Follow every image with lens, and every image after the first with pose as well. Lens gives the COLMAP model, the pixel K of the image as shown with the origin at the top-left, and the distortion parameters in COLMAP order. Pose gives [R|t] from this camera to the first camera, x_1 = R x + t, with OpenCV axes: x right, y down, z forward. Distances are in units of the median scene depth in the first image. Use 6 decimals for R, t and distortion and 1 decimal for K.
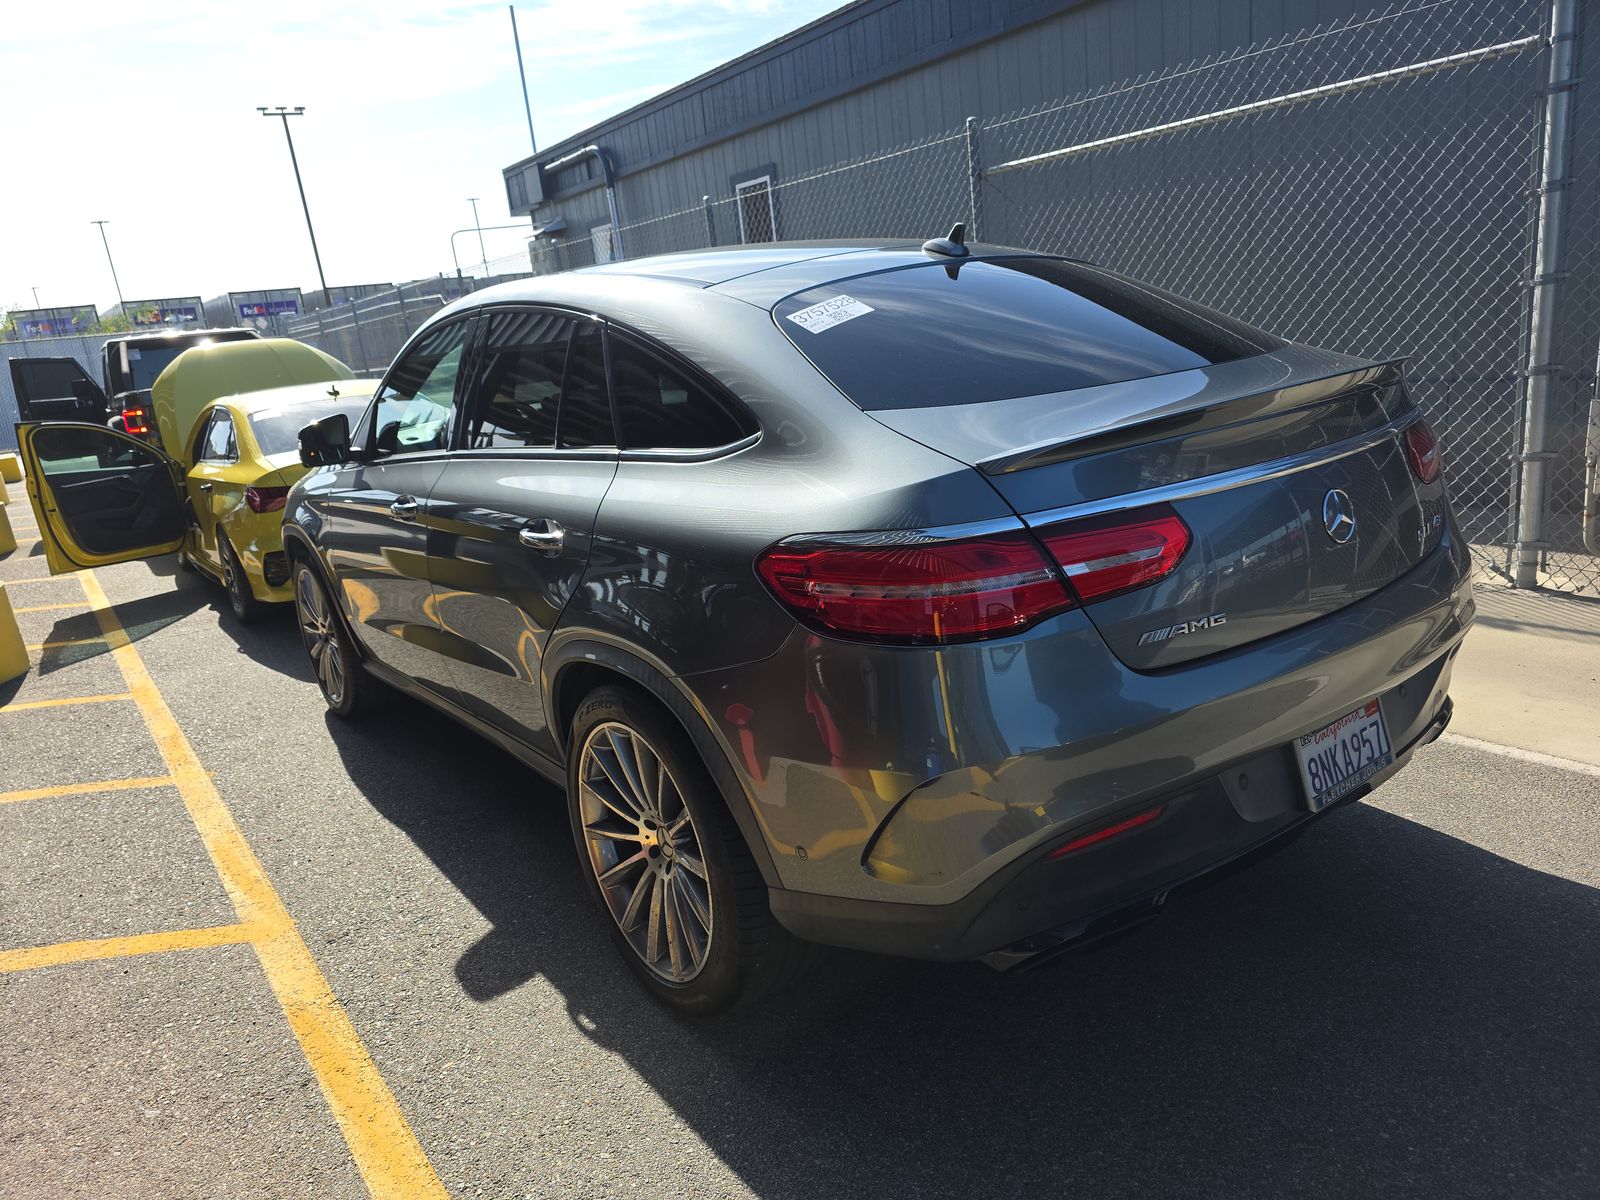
lens RADIAL K [[1063.3, 0, 800.0], [0, 1063.3, 600.0], [0, 0, 1]] dist [0.045650, -0.037264]
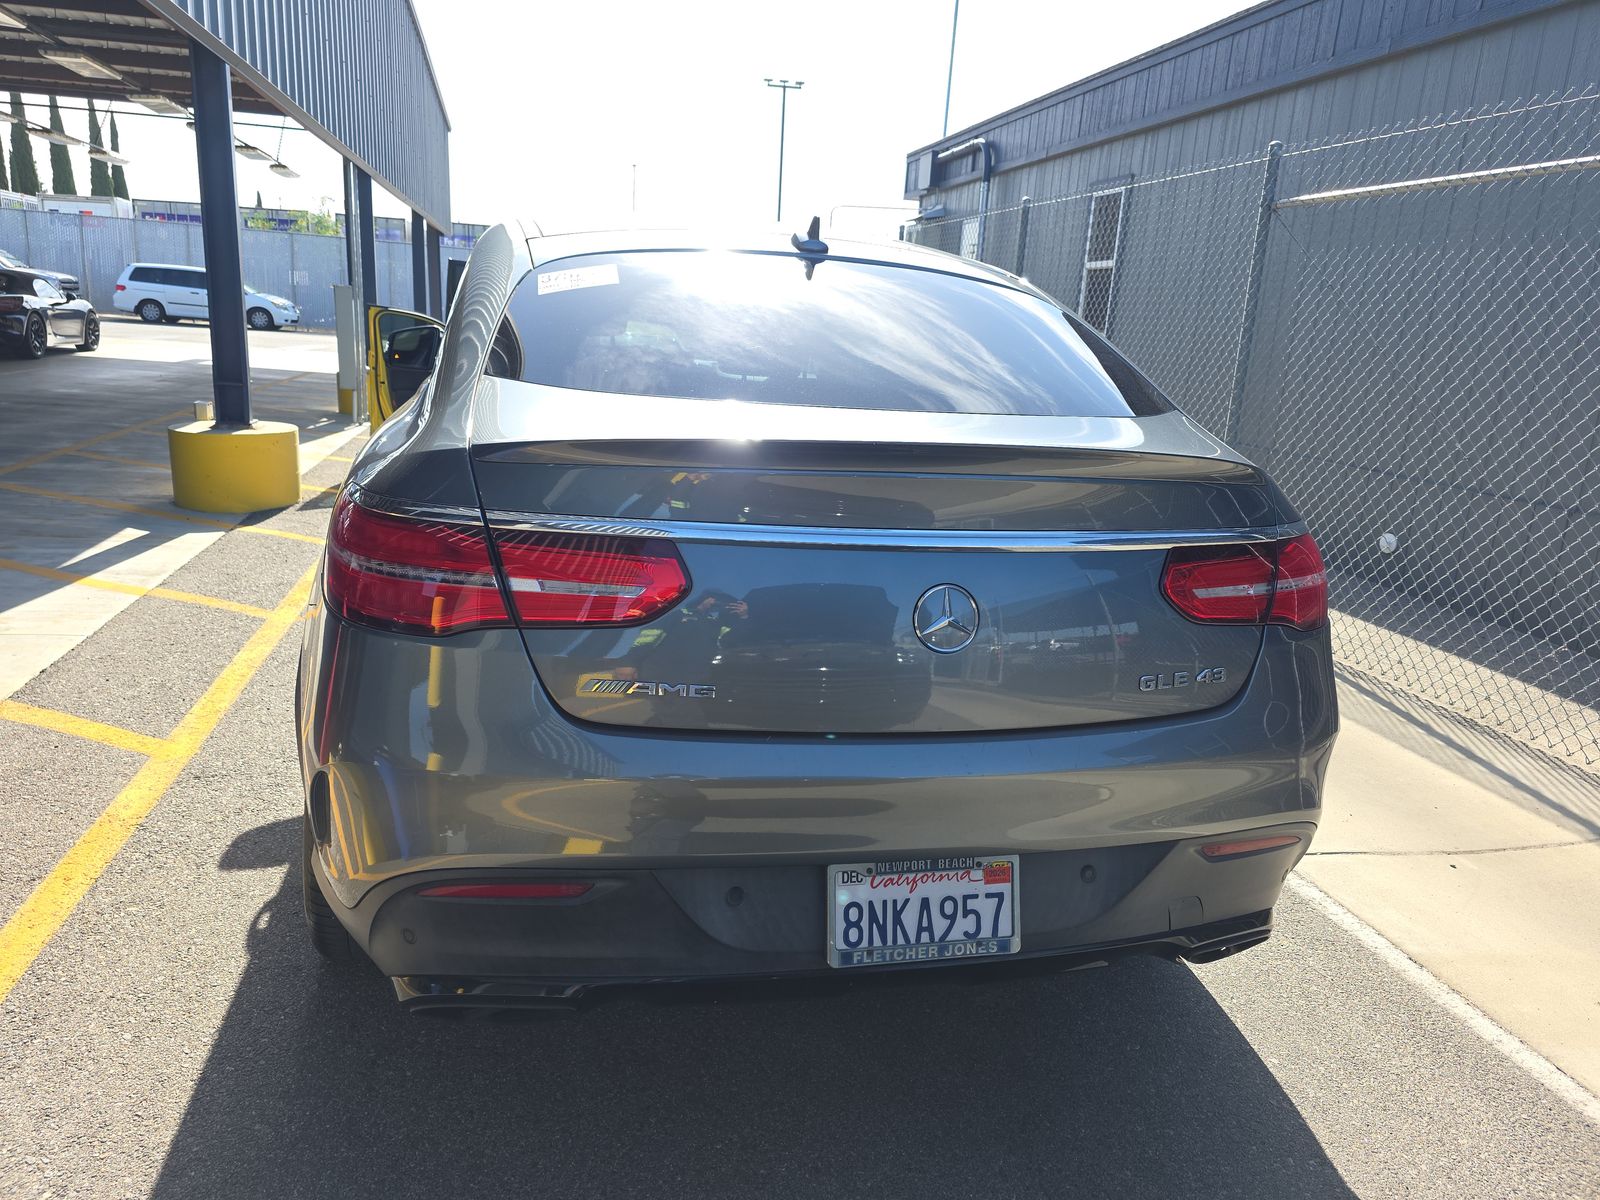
lens RADIAL K [[1070.8, 0, 801.6], [0, 1070.8, 568.5], [0, 0, 1]] dist [0.053406, -0.044192]
pose [[0.908529, 0.247850, -0.336371, 0.299887], [-0.256712, 0.966308, 0.018635, -0.046186], [0.329657, 0.069420, 0.941545, 0.095376]]
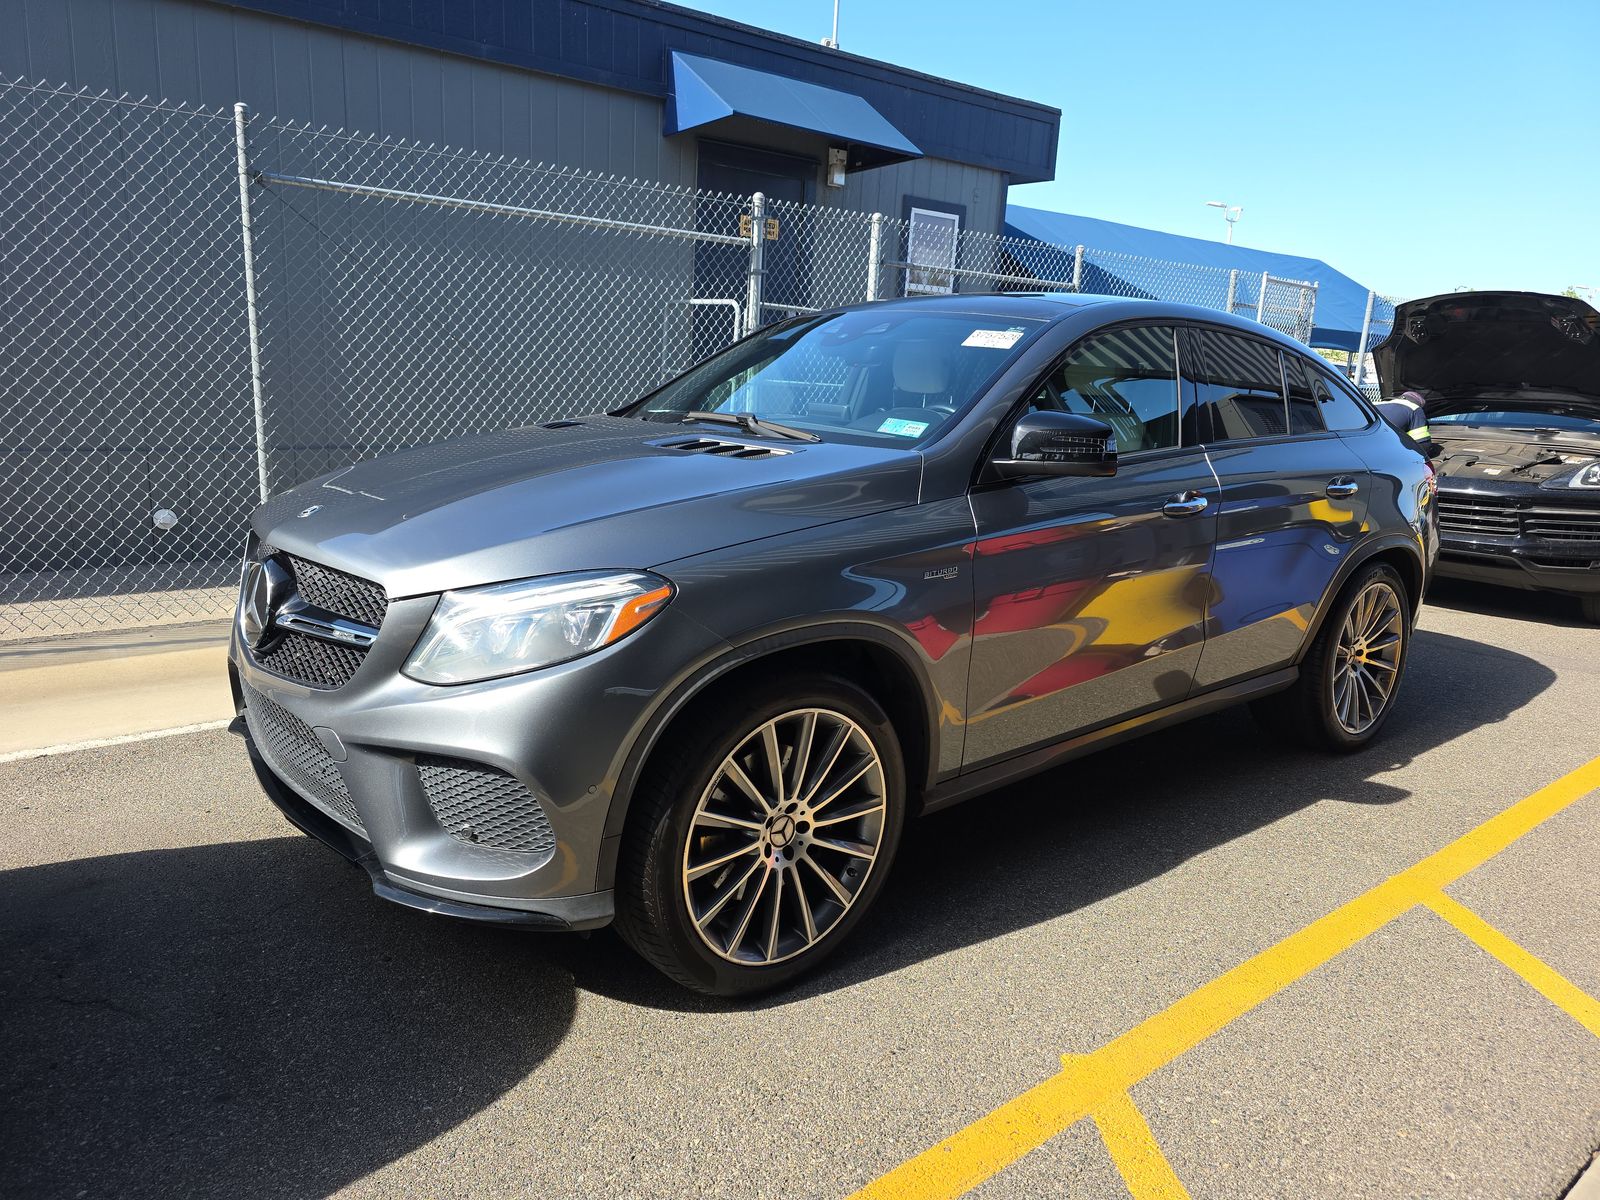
lens RADIAL K [[1063.3, 0, 800.0], [0, 1063.3, 600.0], [0, 0, 1]] dist [0.045650, -0.037264]
pose [[-0.048059, -0.105023, 0.993308, -1.000790], [0.217002, 0.969607, 0.113016, -0.136260], [-0.974987, 0.220981, -0.023808, 1.058192]]
